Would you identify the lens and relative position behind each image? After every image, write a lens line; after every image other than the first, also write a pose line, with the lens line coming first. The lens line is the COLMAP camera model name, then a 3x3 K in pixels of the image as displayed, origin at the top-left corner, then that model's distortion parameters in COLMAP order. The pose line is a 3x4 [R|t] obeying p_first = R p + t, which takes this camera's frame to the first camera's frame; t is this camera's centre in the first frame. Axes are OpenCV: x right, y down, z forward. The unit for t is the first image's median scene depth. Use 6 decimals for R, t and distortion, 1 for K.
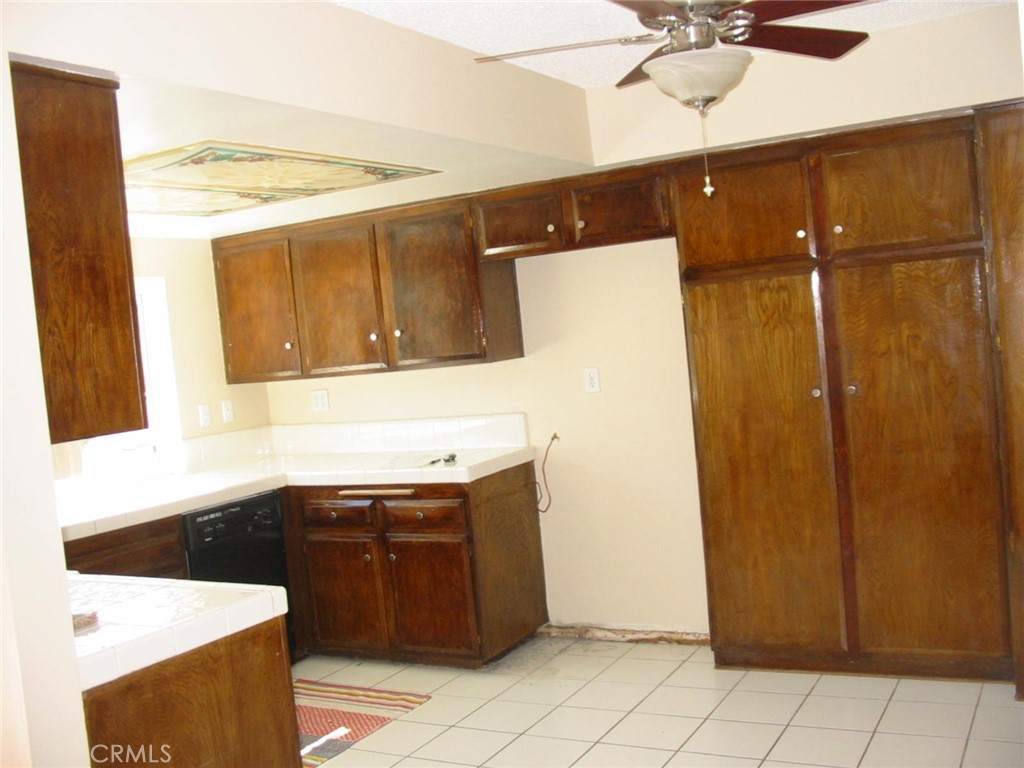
lens RADIAL K [[1072.8, 0, 511.3], [0, 1072.8, 383.0], [0, 0, 1]] dist [-0.097488, 0.000000]
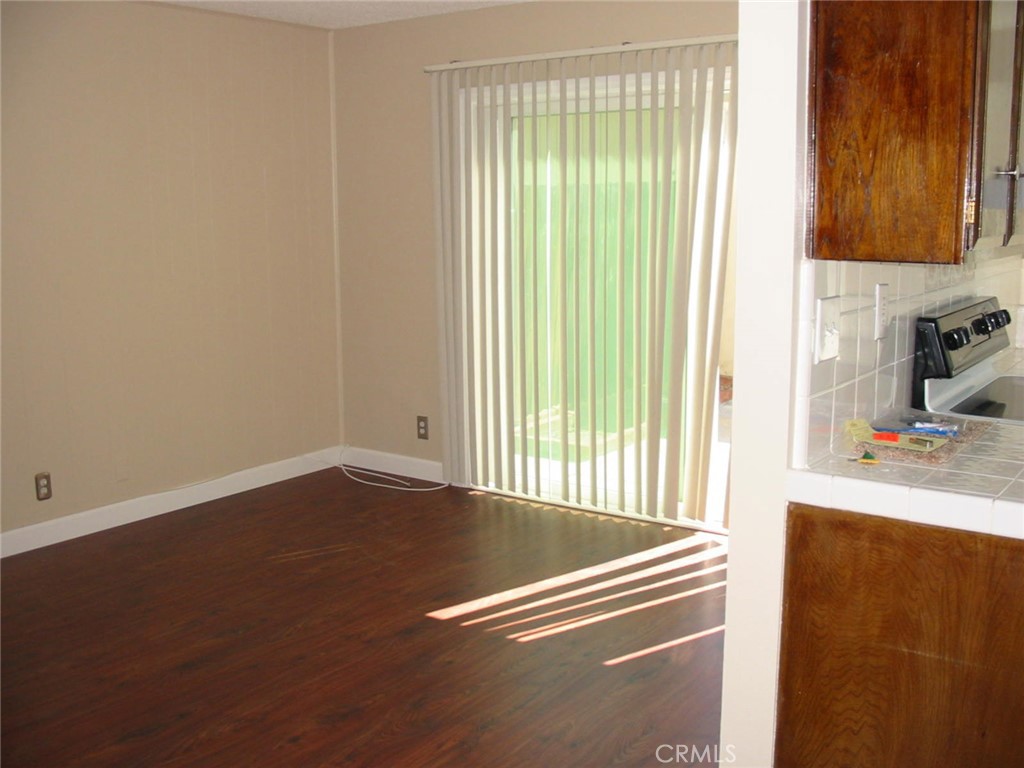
lens RADIAL K [[1072.8, 0, 511.8], [0, 1072.8, 385.4], [0, 0, 1]] dist [-0.097488, 0.000000]
pose [[-0.102631, 0.253816, -0.961792, 0.563209], [-0.032819, 0.965508, 0.258298, -0.073459], [0.994178, 0.058074, -0.090761, 0.766742]]
